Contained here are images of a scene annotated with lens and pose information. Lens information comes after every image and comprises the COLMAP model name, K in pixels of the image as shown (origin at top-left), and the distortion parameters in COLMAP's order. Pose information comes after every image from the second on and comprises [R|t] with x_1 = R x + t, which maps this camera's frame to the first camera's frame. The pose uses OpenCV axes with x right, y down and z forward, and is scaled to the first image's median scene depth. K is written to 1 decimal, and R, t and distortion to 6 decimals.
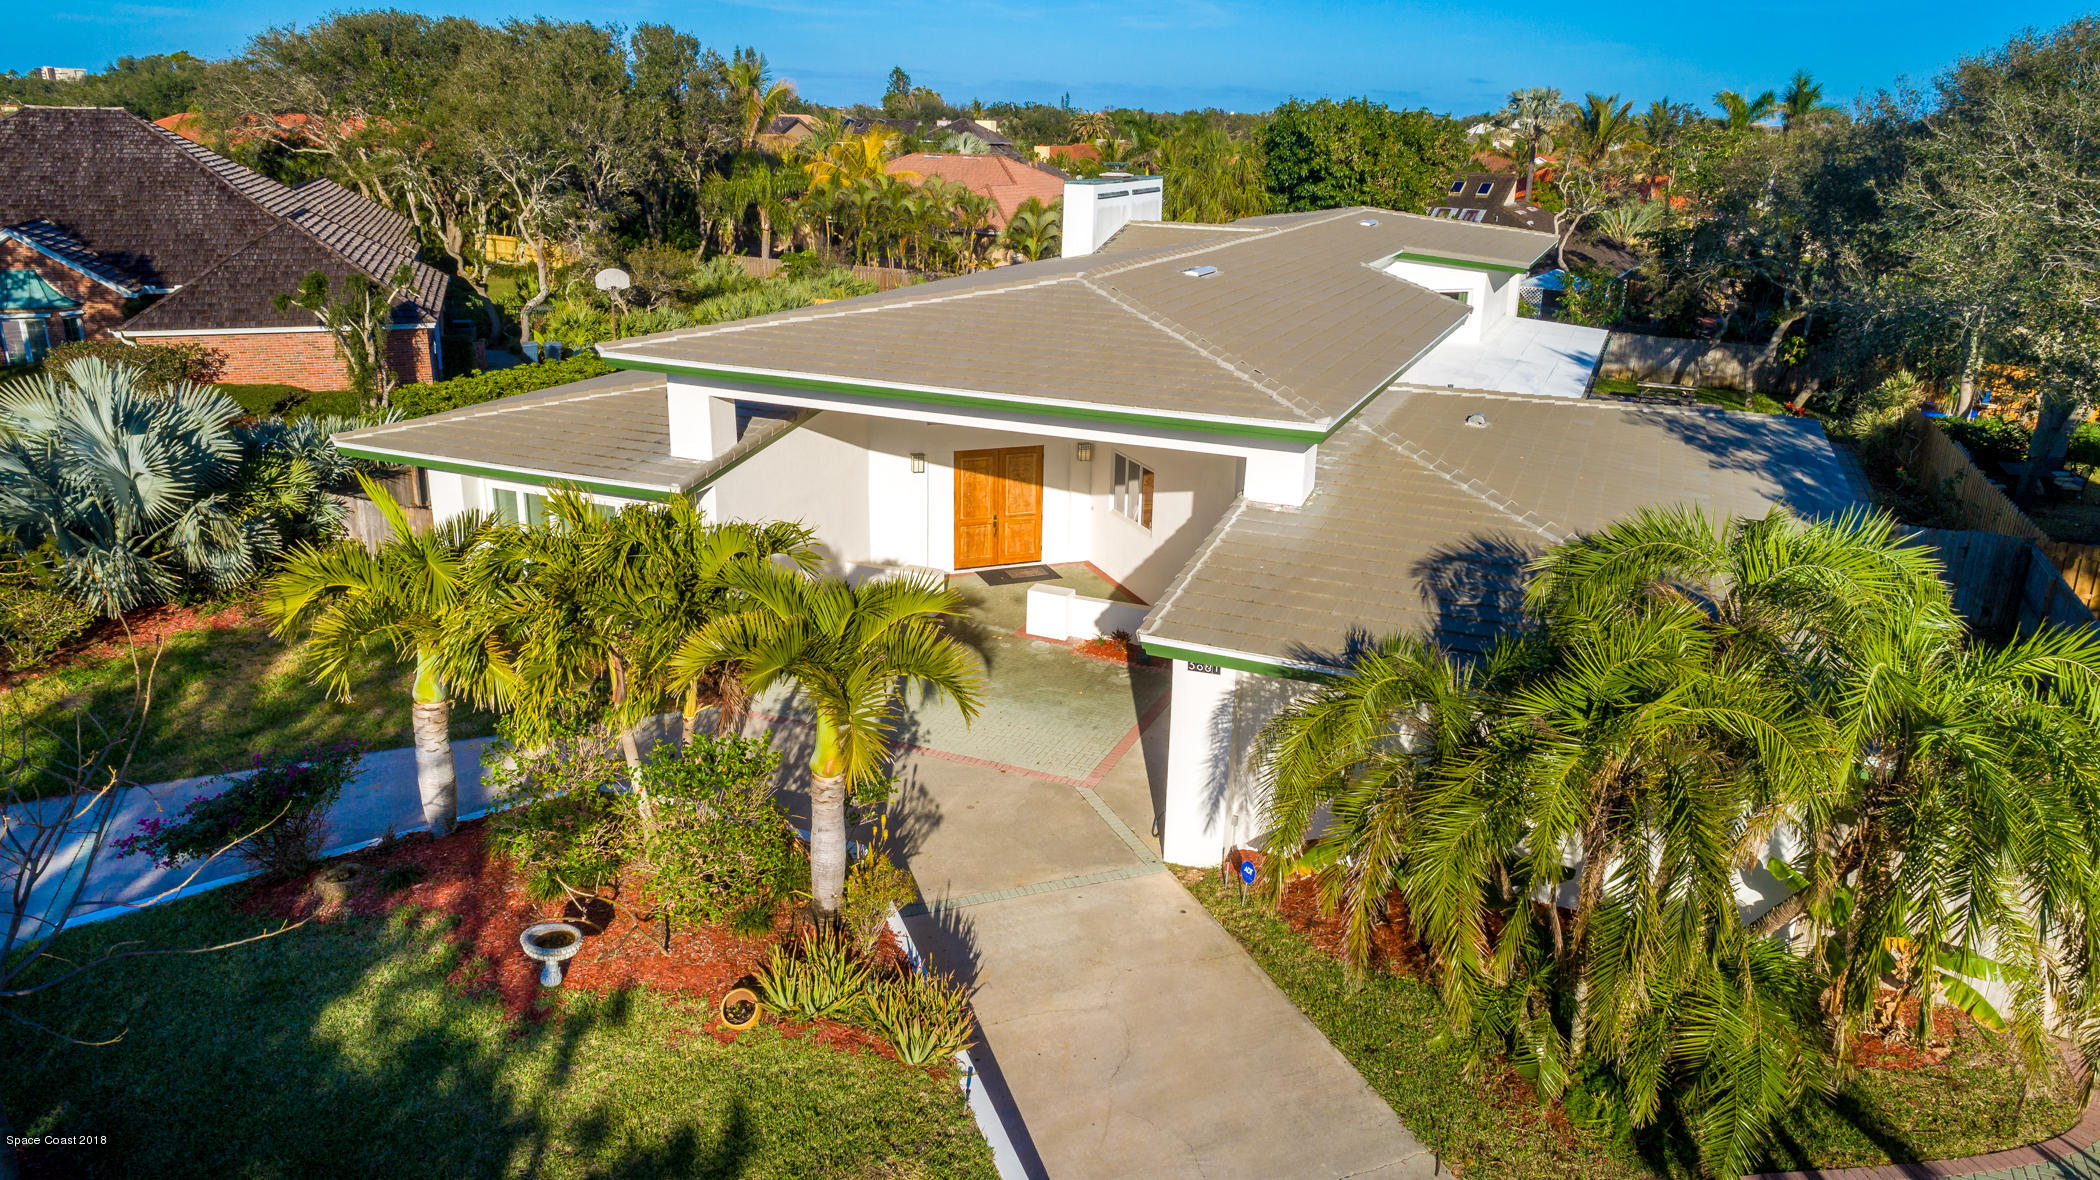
lens RADIAL K [[1406.5, 0, 1050.0], [0, 1406.5, 590.0], [0, 0, 1]] dist [0.002562, -0.000898]
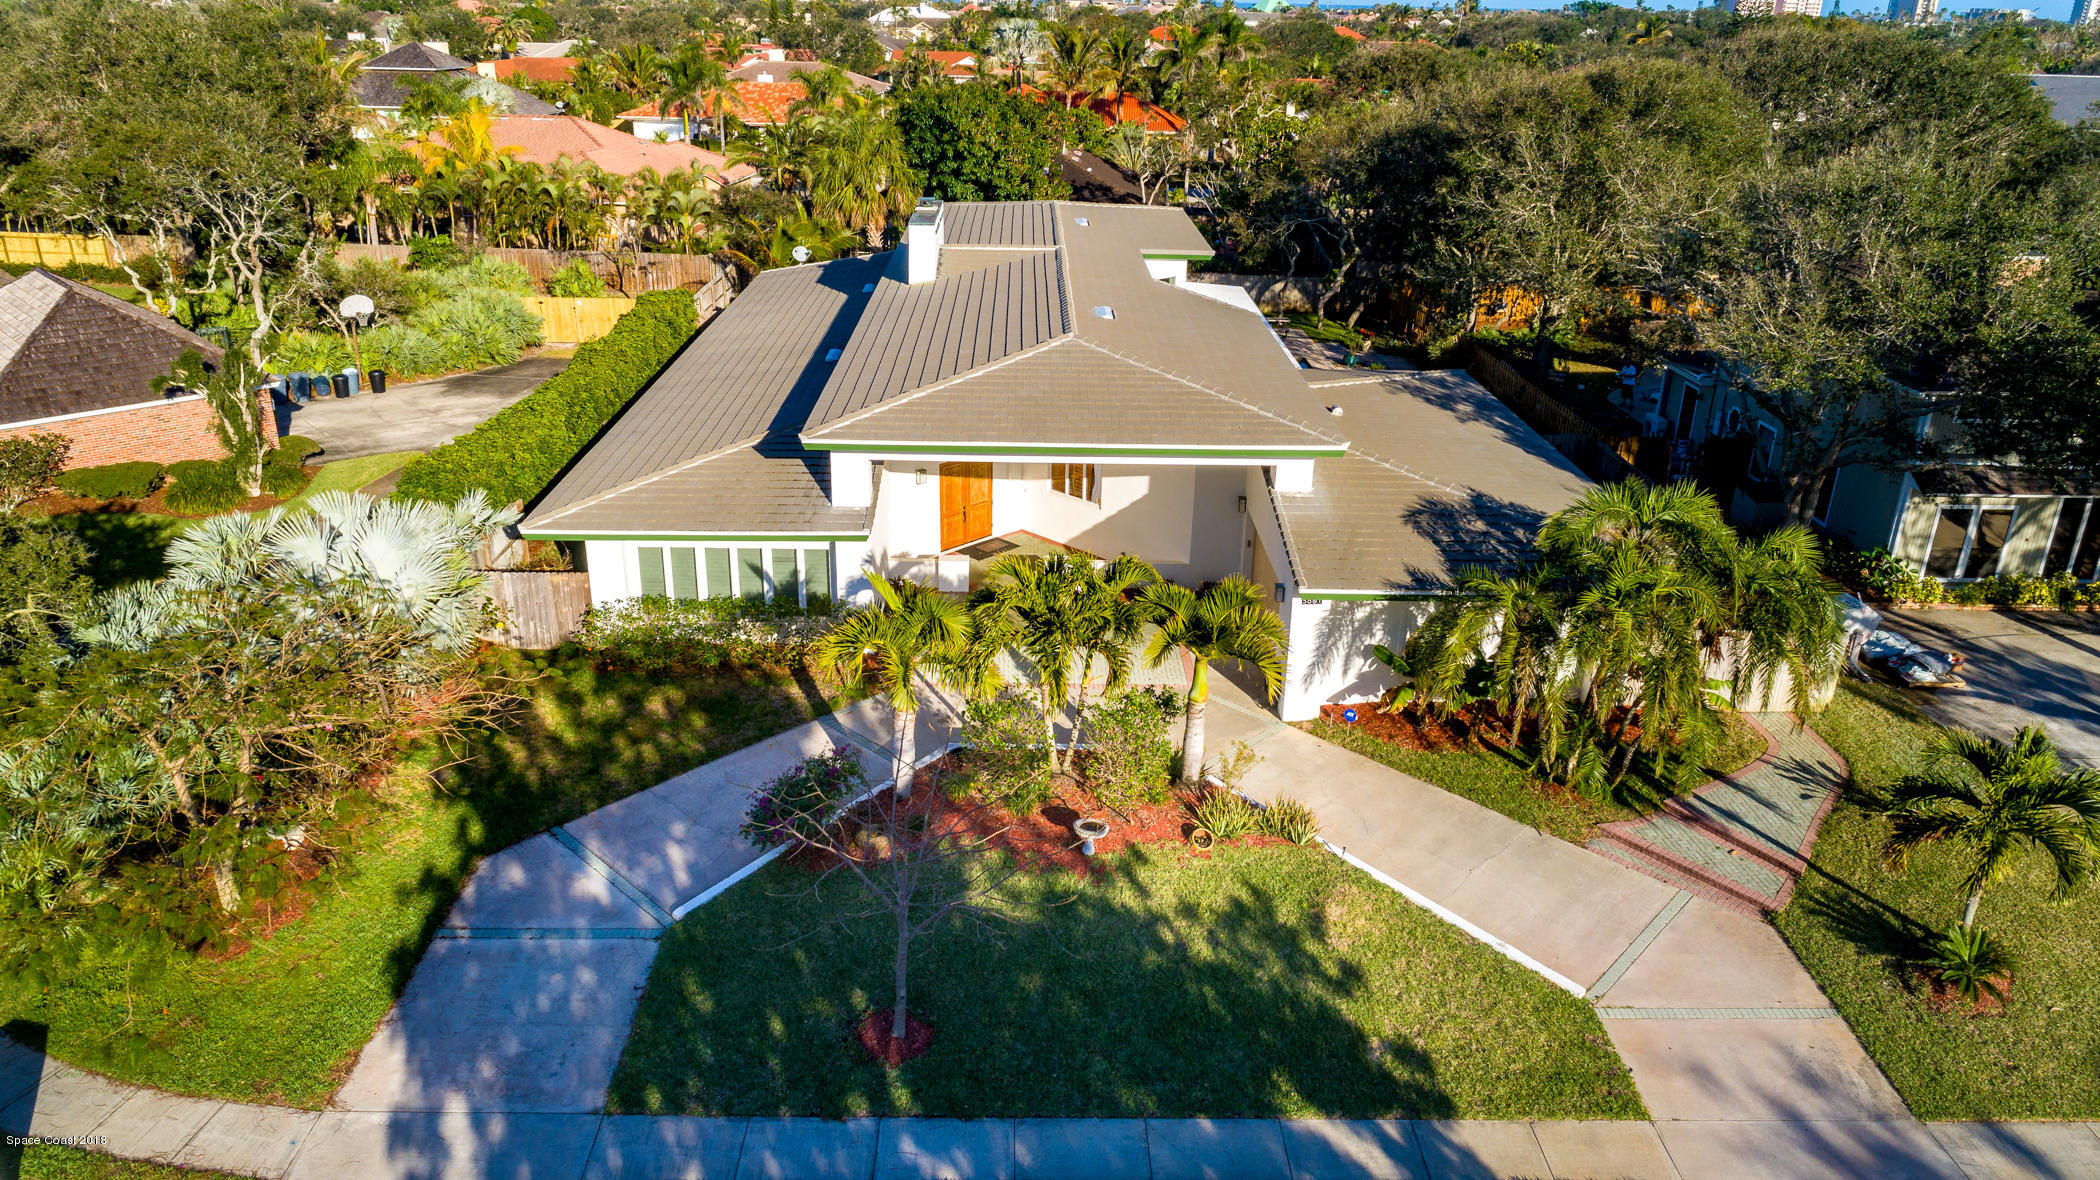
lens RADIAL K [[1406.5, 0, 1050.0], [0, 1406.5, 590.0], [0, 0, 1]] dist [0.002562, -0.000898]
pose [[0.916985, -0.161856, 0.364610, -0.469480], [0.133004, 0.985740, 0.103085, -0.103033], [-0.376096, -0.046033, 0.925437, -0.259328]]
